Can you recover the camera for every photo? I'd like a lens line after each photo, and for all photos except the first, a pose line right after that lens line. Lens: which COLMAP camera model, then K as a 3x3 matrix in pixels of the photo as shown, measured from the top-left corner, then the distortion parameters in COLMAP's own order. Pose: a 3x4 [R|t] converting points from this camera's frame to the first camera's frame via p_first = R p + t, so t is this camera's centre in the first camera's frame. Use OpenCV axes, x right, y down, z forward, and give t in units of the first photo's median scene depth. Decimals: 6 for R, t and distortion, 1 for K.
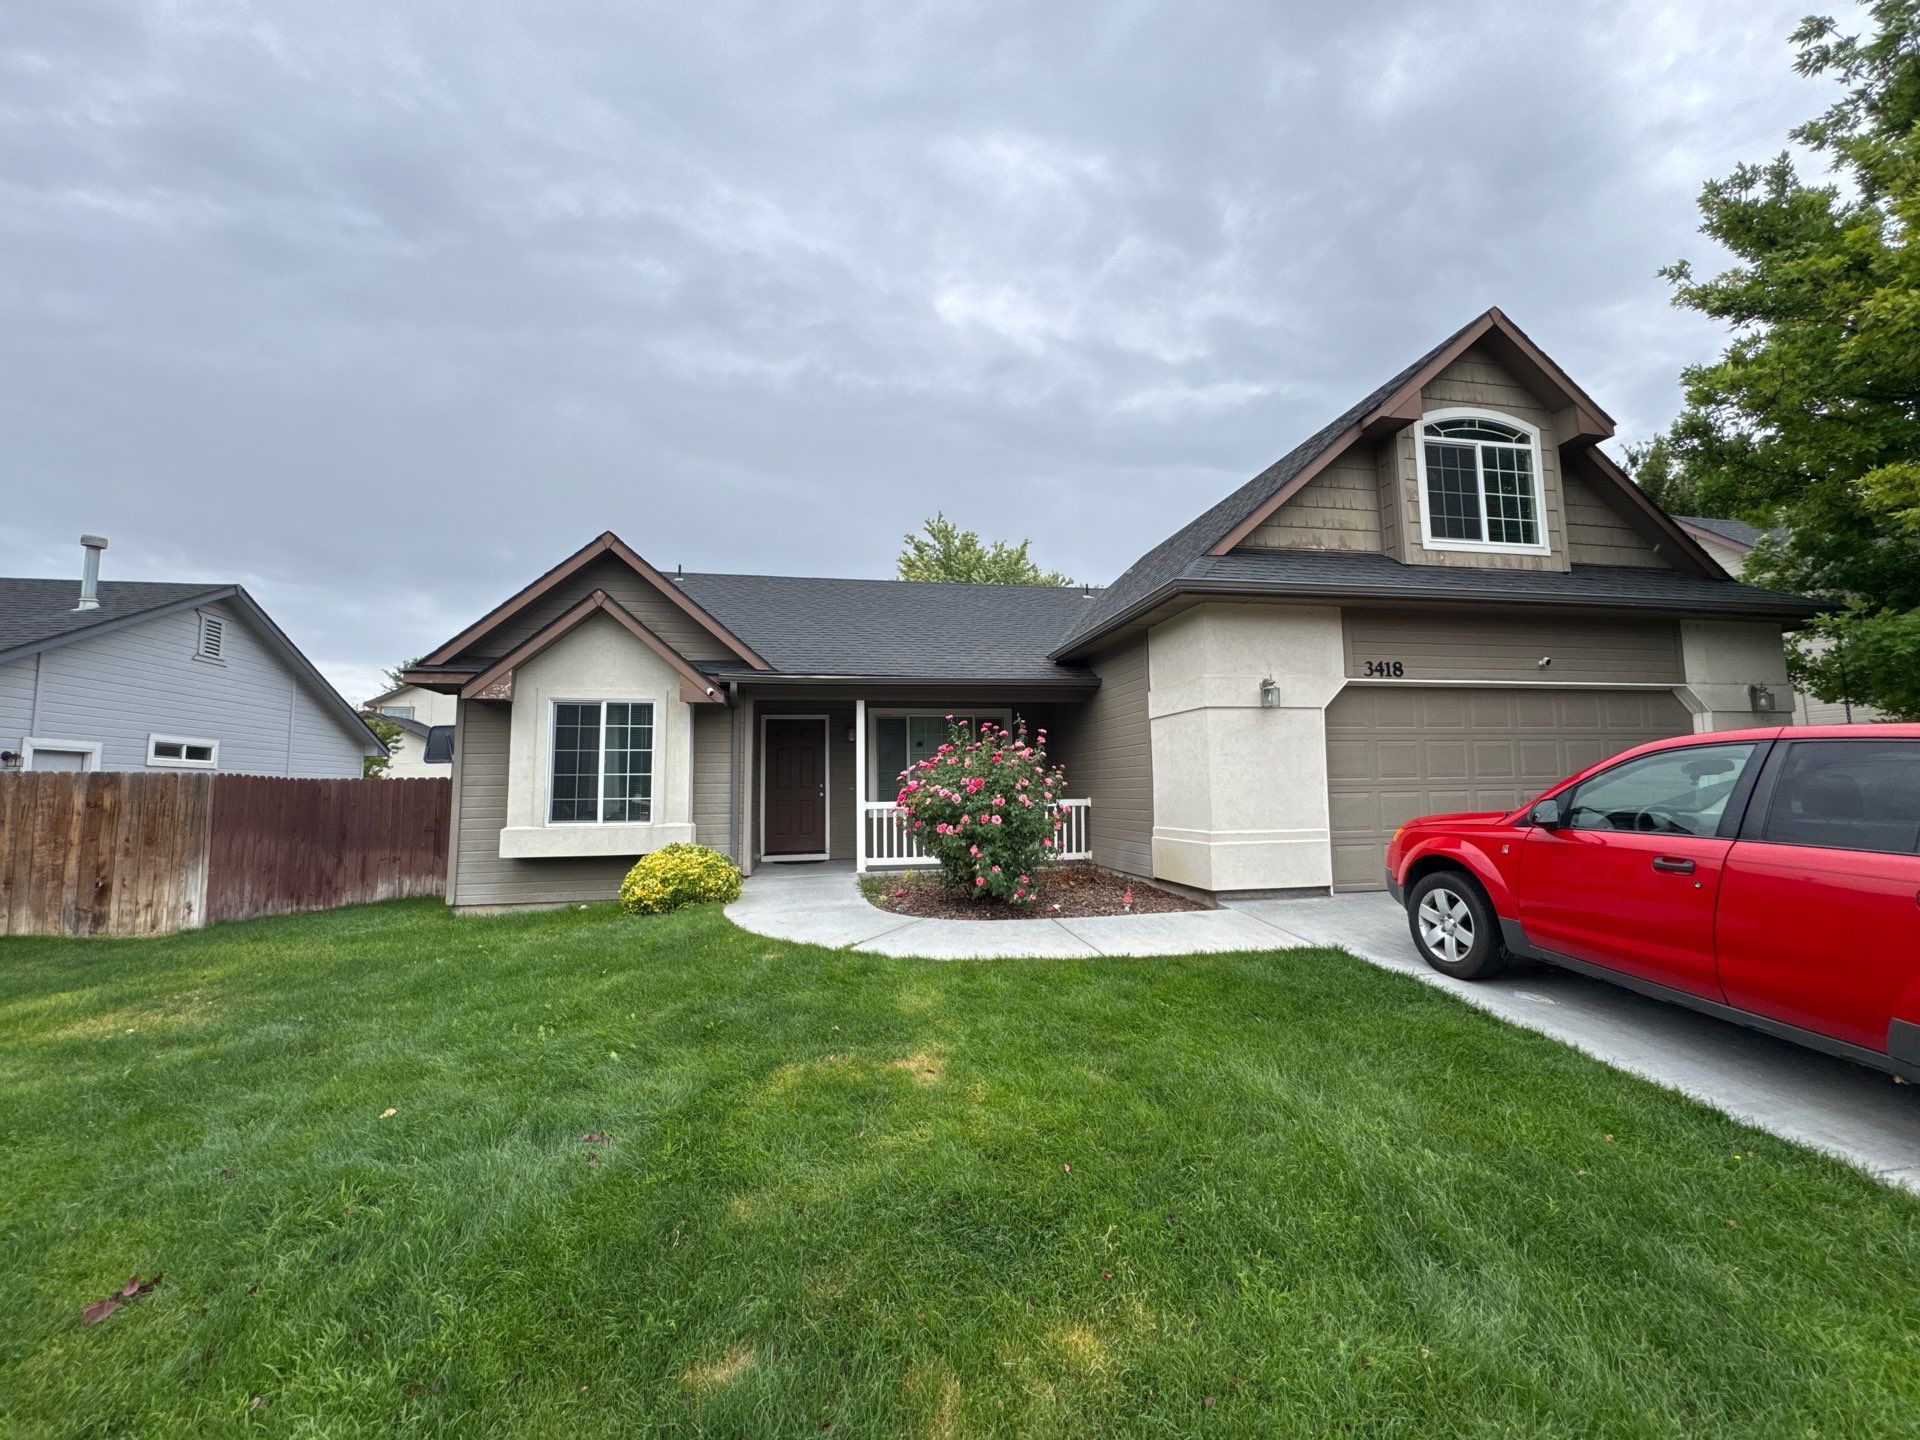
lens RADIAL K [[760.4, 0, 963.7], [0, 760.4, 716.5], [0, 0, 1]] dist [-0.003723, -0.000583]
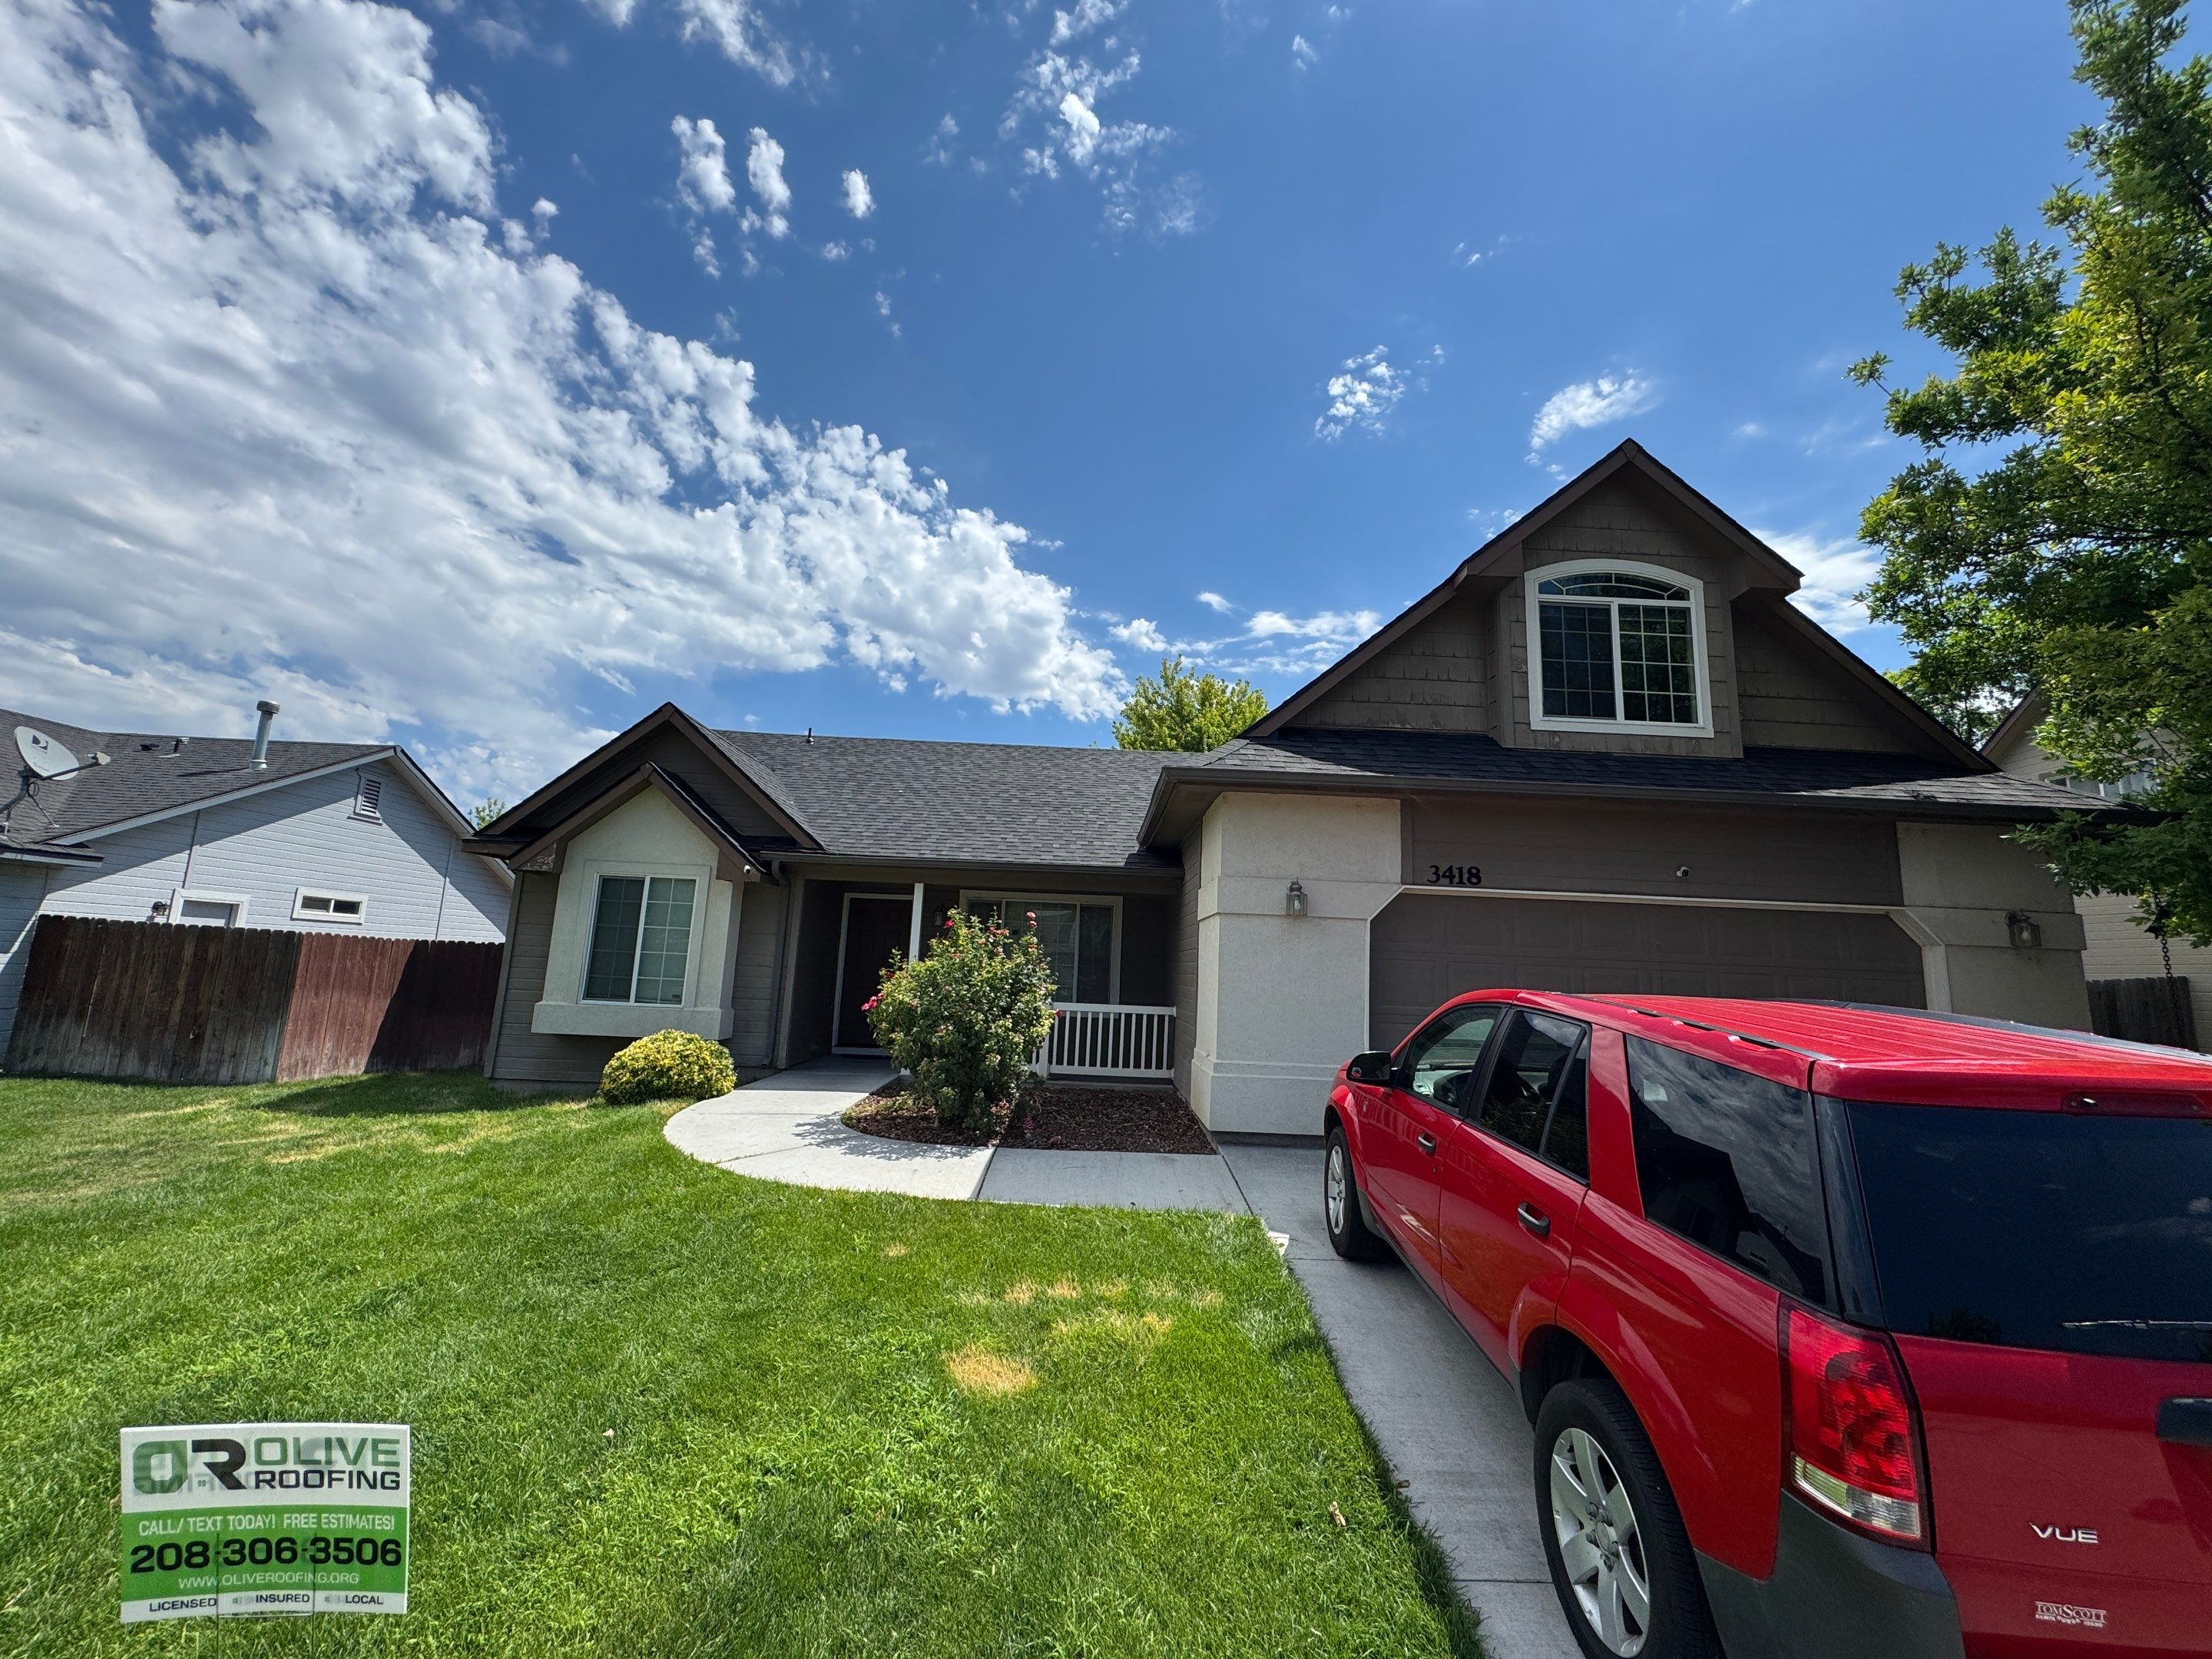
lens RADIAL K [[876.1, 0, 1106.4], [0, 876.1, 827.1], [0, 0, 1]] dist [-0.003723, -0.000583]
pose [[0.984571, 0.026931, -0.172898, 0.308036], [-0.038471, 0.997225, -0.063740, -0.035453], [0.170702, 0.069408, 0.982875, -0.006581]]
